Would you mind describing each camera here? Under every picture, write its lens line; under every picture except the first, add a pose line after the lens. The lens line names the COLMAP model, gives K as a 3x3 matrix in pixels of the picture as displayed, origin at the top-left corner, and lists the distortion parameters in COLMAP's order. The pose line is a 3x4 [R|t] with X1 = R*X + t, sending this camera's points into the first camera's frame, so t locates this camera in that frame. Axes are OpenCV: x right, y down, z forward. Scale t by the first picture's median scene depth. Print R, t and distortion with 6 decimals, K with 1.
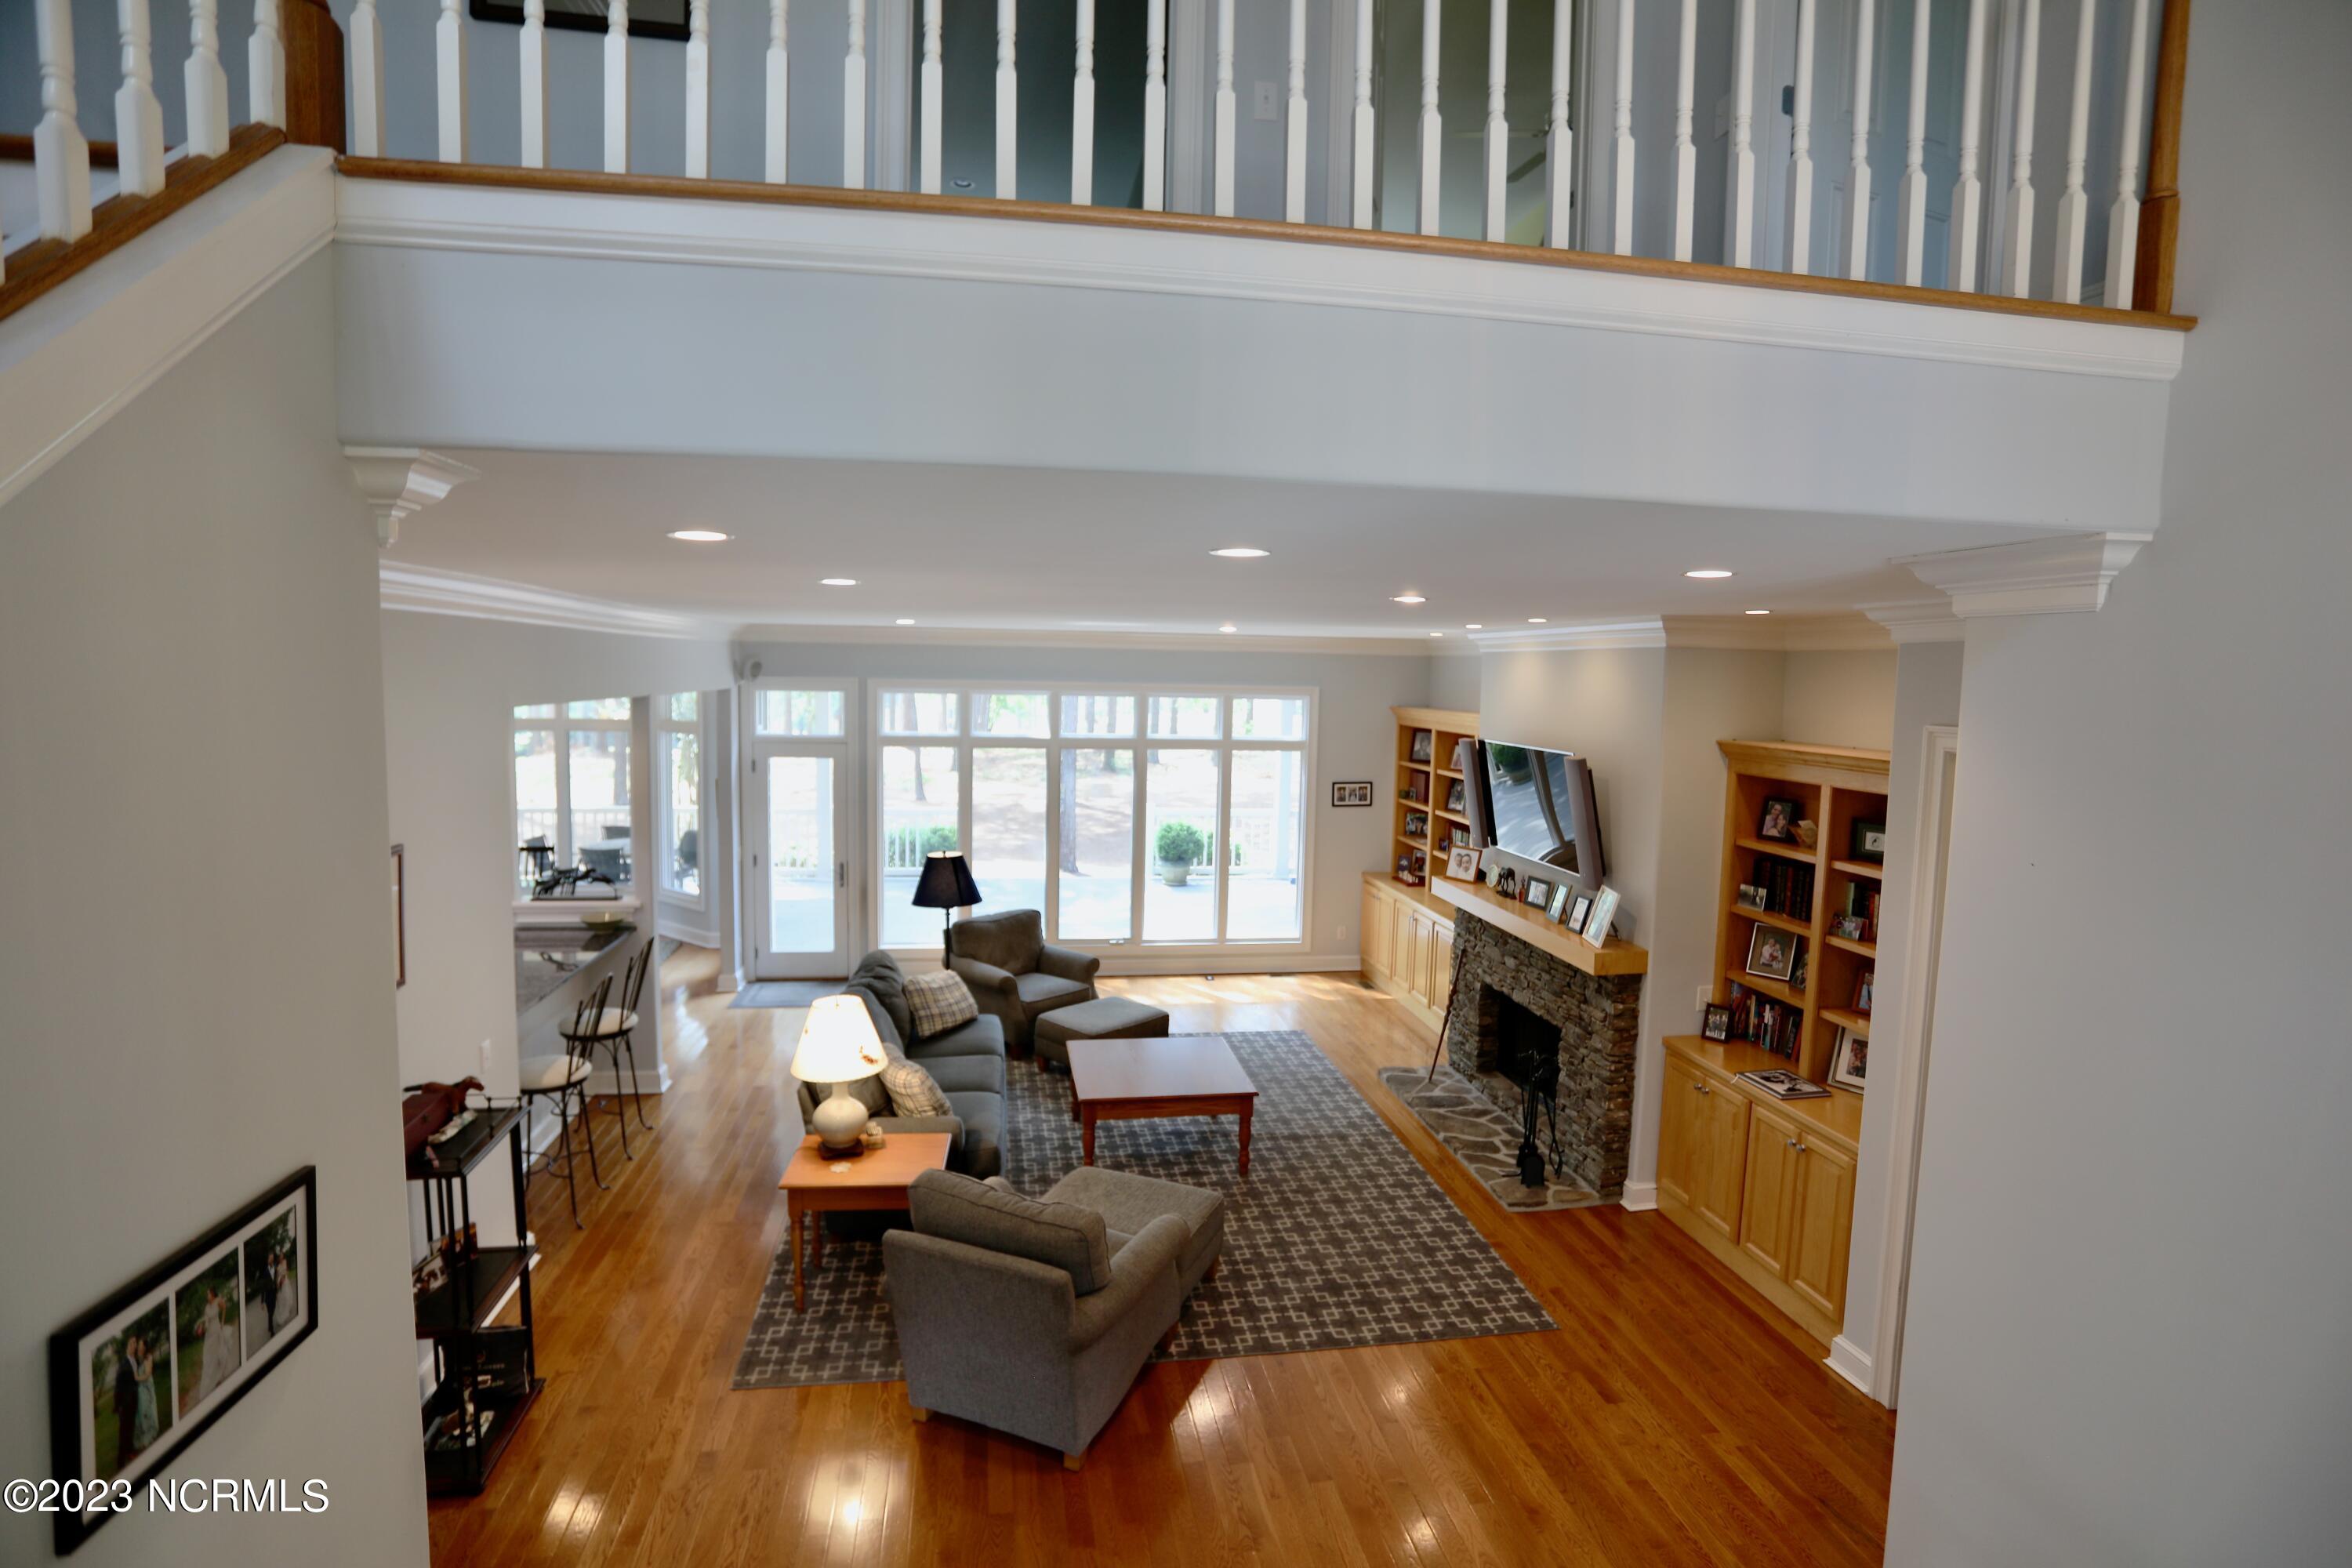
lens RADIAL K [[1144.3, 0, 1166.7], [0, 1144.3, 771.5], [0, 0, 1]] dist [-0.081111, 0.038860]
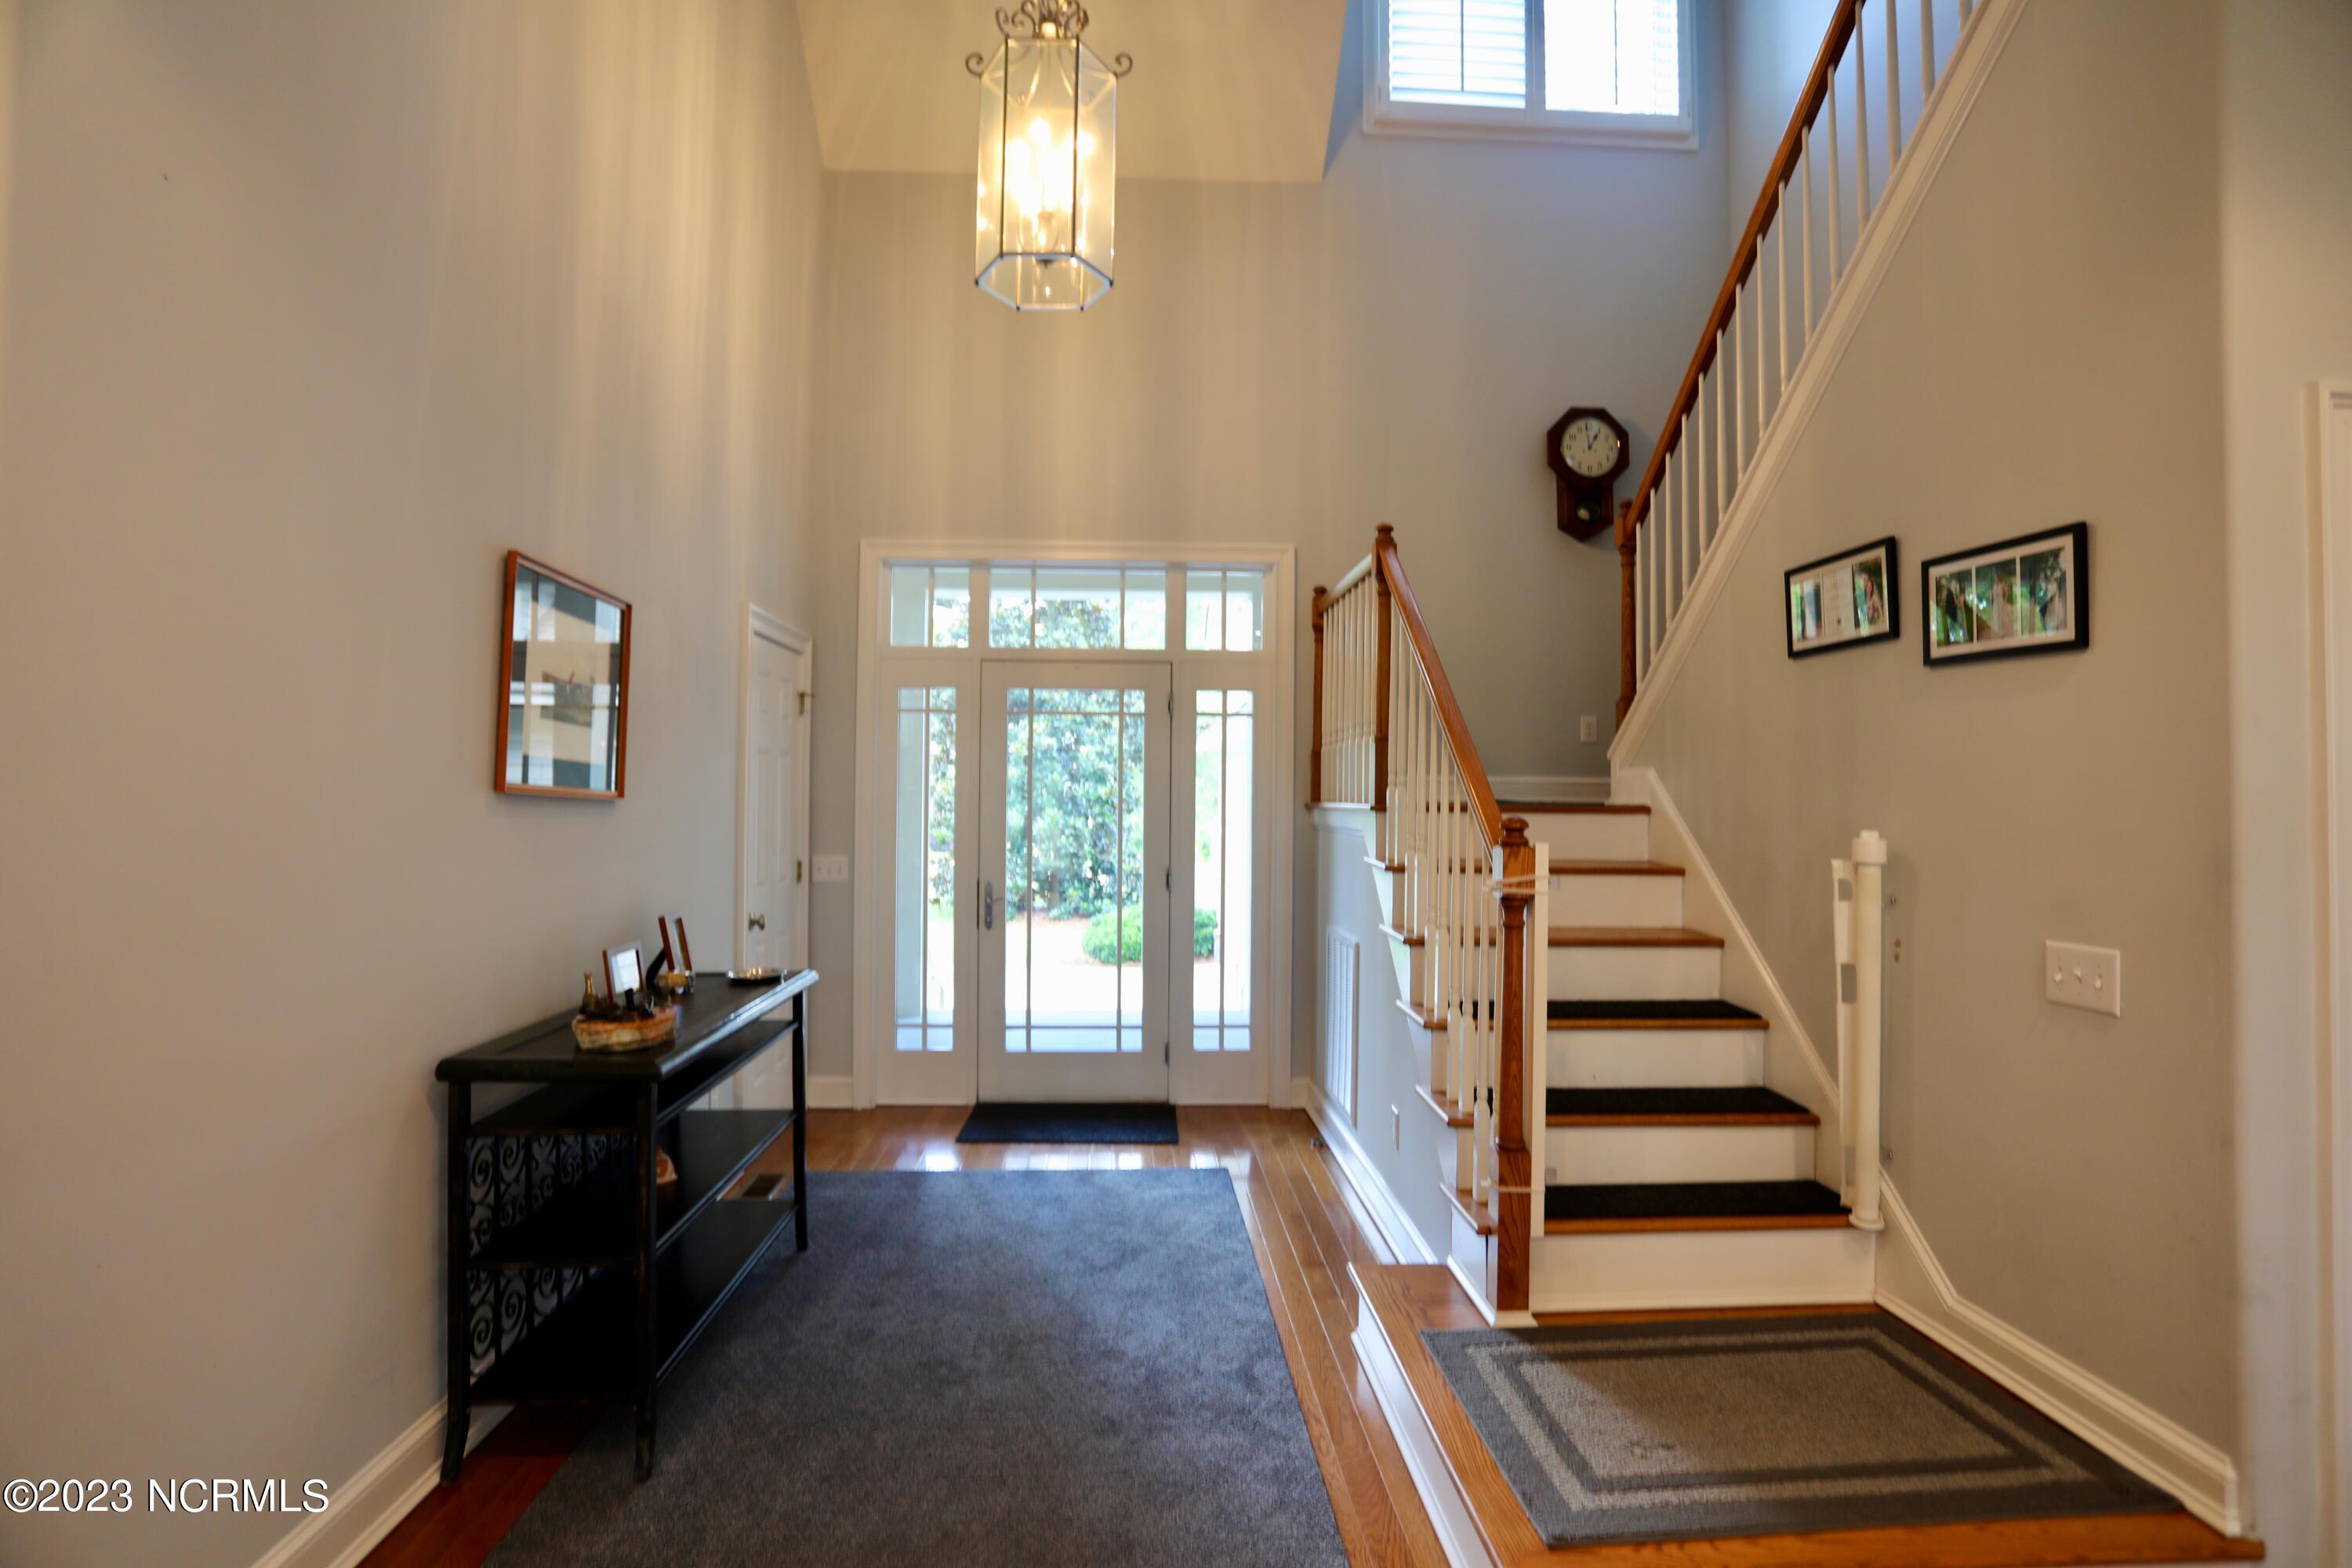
lens RADIAL K [[1144.3, 0, 1166.7], [0, 1144.3, 771.5], [0, 0, 1]] dist [-0.081111, 0.038860]
pose [[-0.993525, -0.024007, 0.111045, 0.044798], [-0.016522, 0.997559, 0.067841, 0.149667], [-0.112403, 0.065568, -0.991497, 0.628749]]
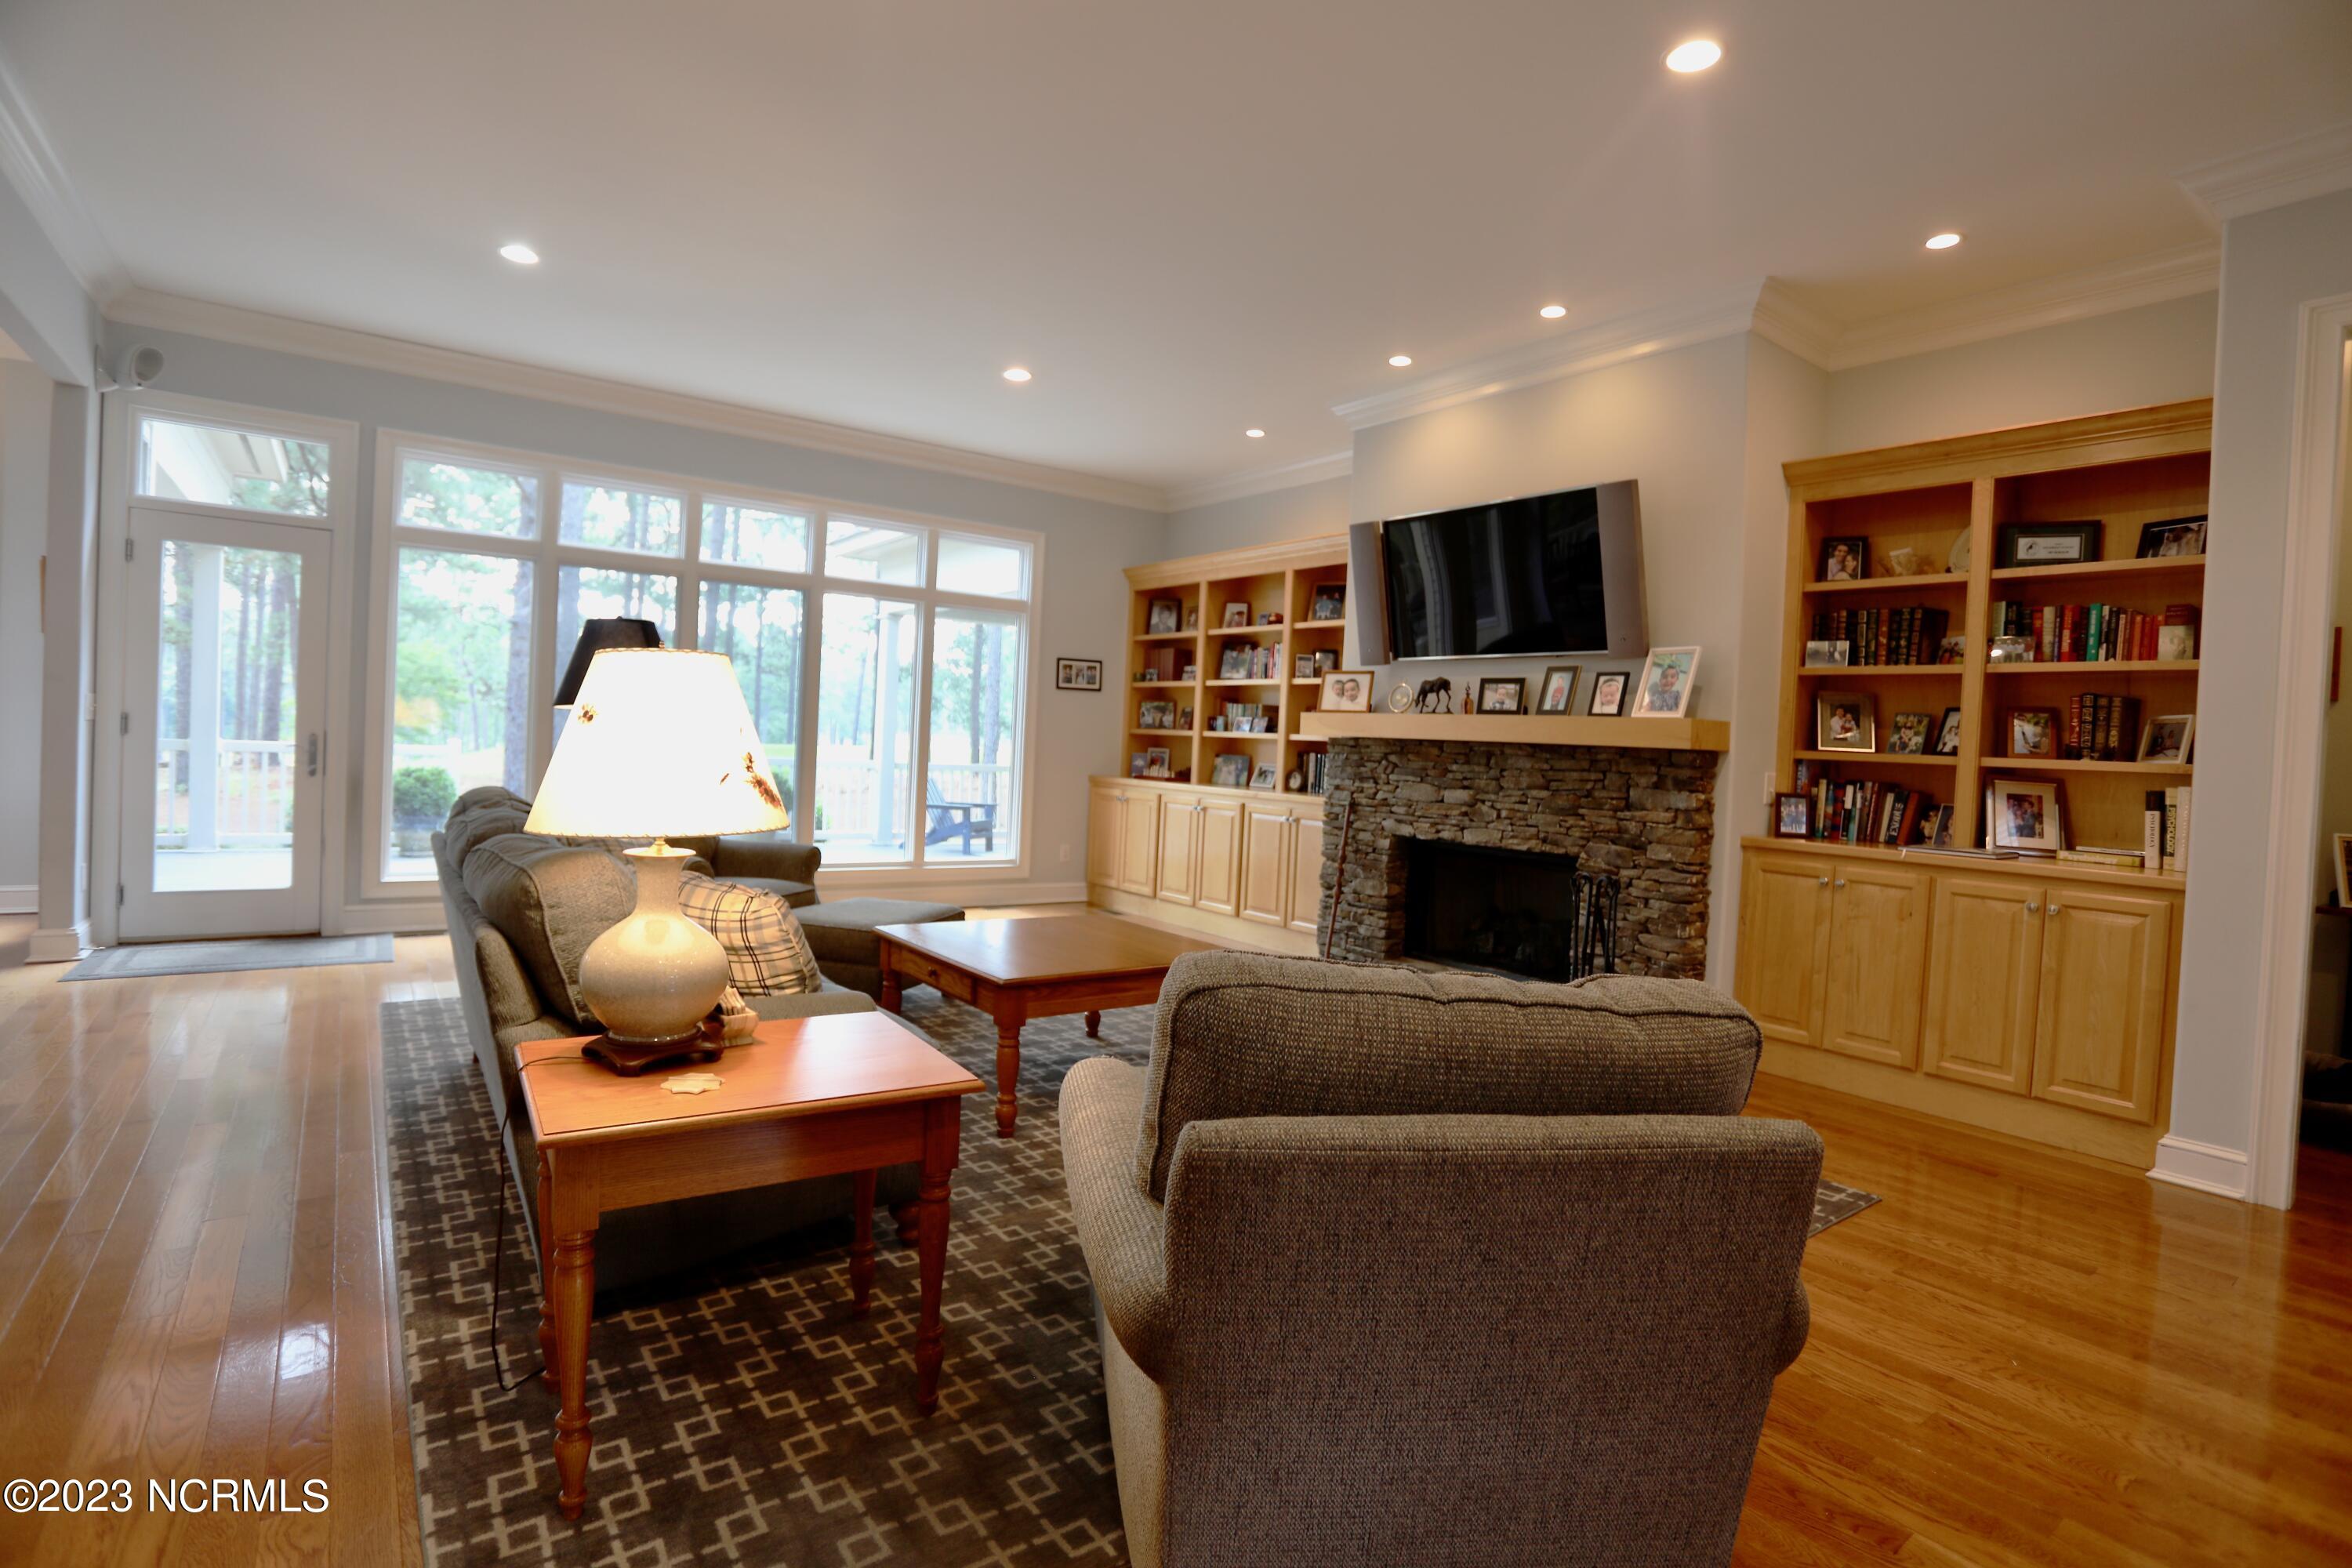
lens RADIAL K [[1144.3, 0, 1166.7], [0, 1144.3, 771.5], [0, 0, 1]] dist [-0.081111, 0.038860]
pose [[0.887494, 0.011001, 0.460688, -0.241323], [0.010958, 0.998929, -0.044964, 0.200310], [-0.460689, 0.044953, 0.886422, 0.445765]]
